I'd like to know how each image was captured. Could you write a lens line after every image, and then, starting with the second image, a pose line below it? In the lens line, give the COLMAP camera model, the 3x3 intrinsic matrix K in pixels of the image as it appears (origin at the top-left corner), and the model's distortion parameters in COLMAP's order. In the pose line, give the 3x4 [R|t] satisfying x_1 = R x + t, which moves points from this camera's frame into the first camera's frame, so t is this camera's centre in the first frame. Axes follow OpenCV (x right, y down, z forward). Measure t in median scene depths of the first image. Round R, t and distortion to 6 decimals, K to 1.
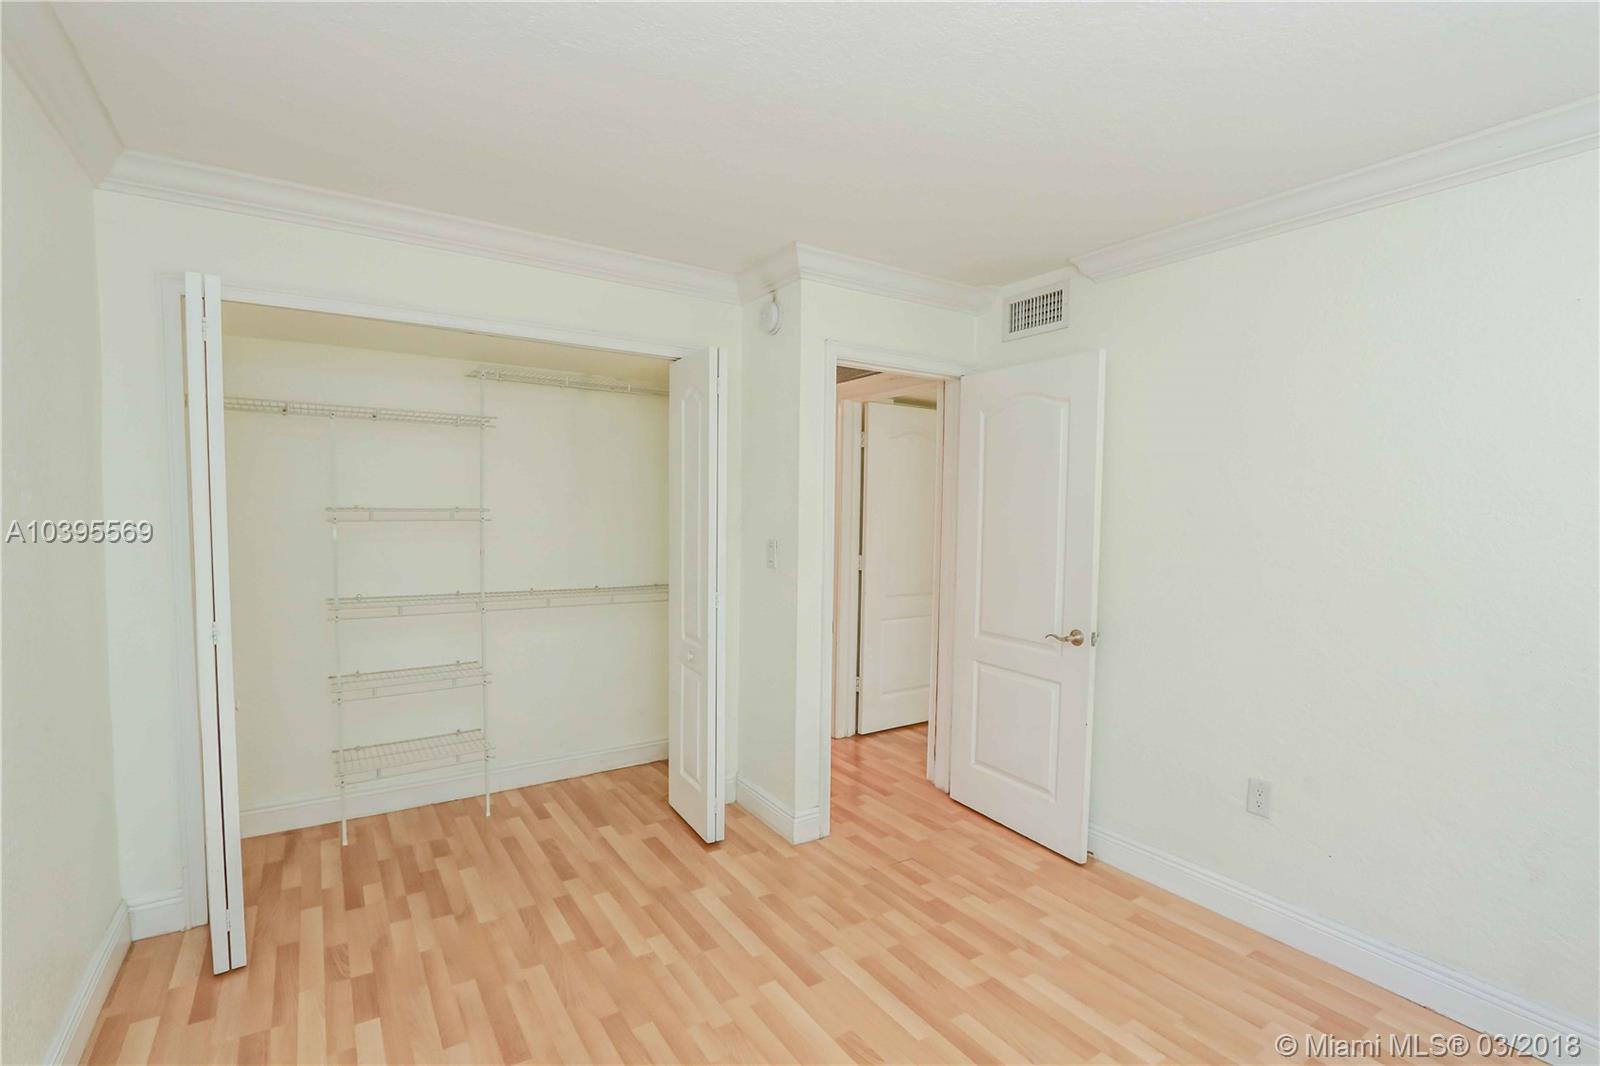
lens RADIAL K [[749.5, 0, 802.2], [0, 749.5, 563.1], [0, 0, 1]] dist [0.000859, 0.000183]
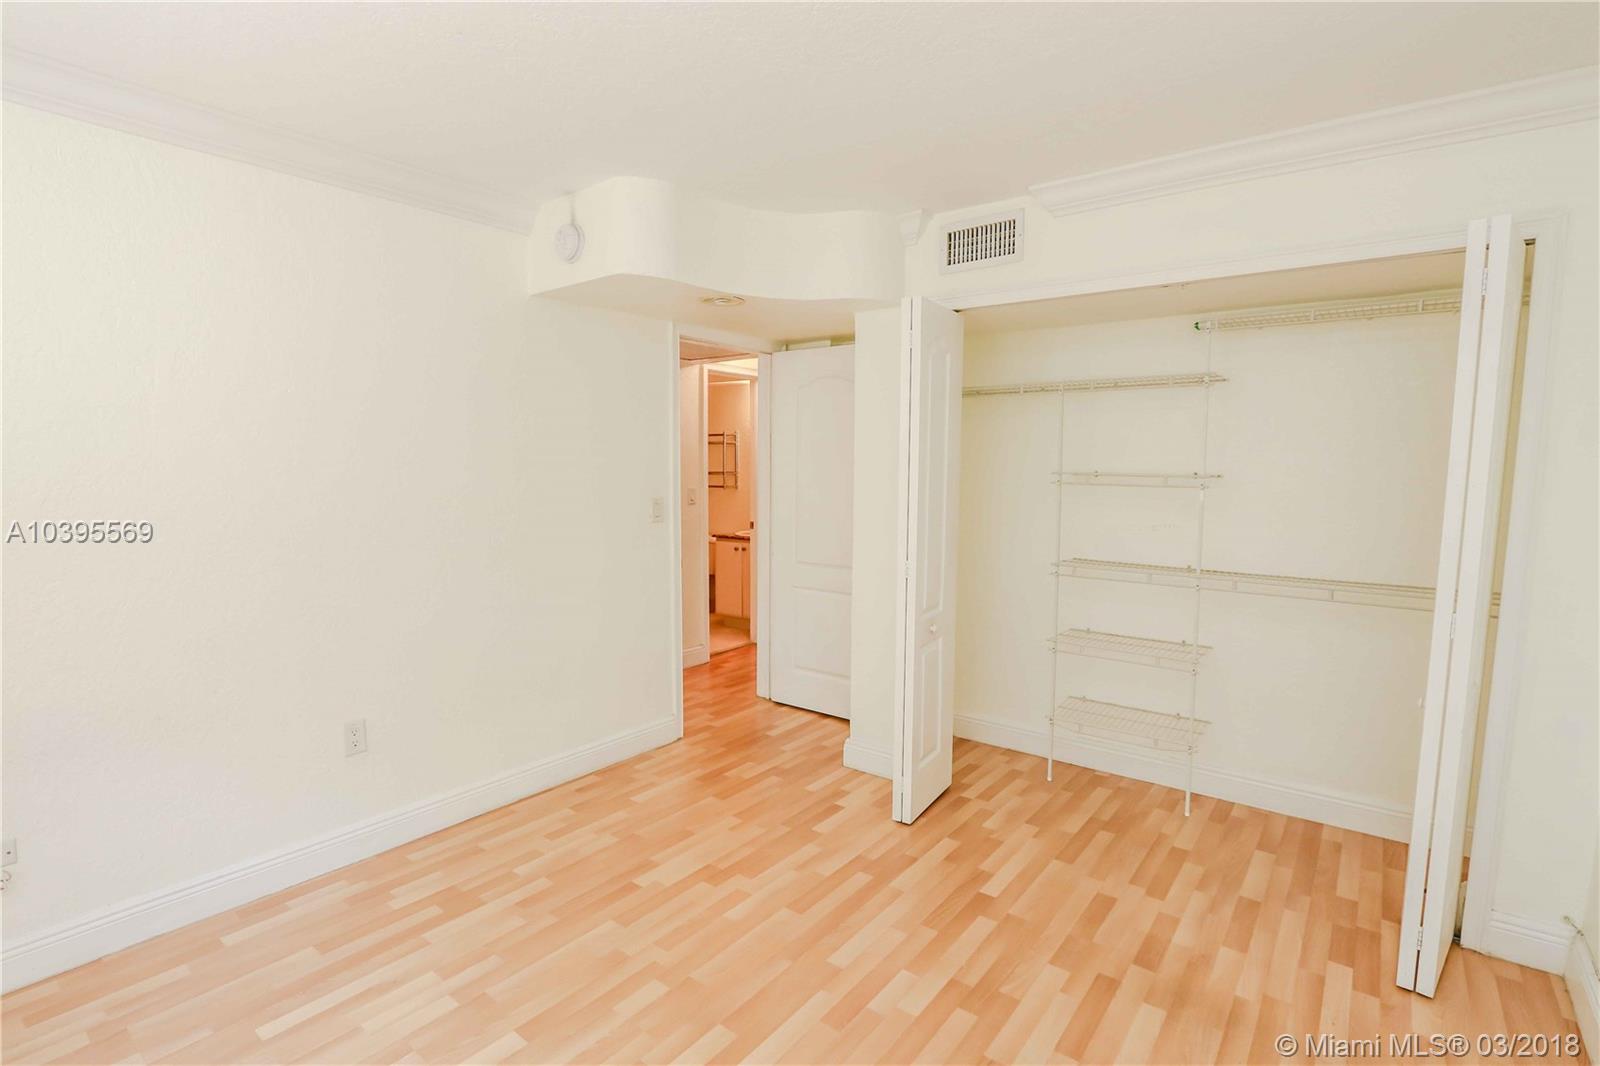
lens RADIAL K [[763.4, 0, 767.7], [0, 763.4, 542.1], [0, 0, 1]] dist [-0.014910, 0.000362]
pose [[0.303287, 0.078296, -0.949677, 0.291153], [-0.075631, 0.995452, 0.057917, -0.005430], [0.949893, 0.054259, 0.307829, 0.230097]]
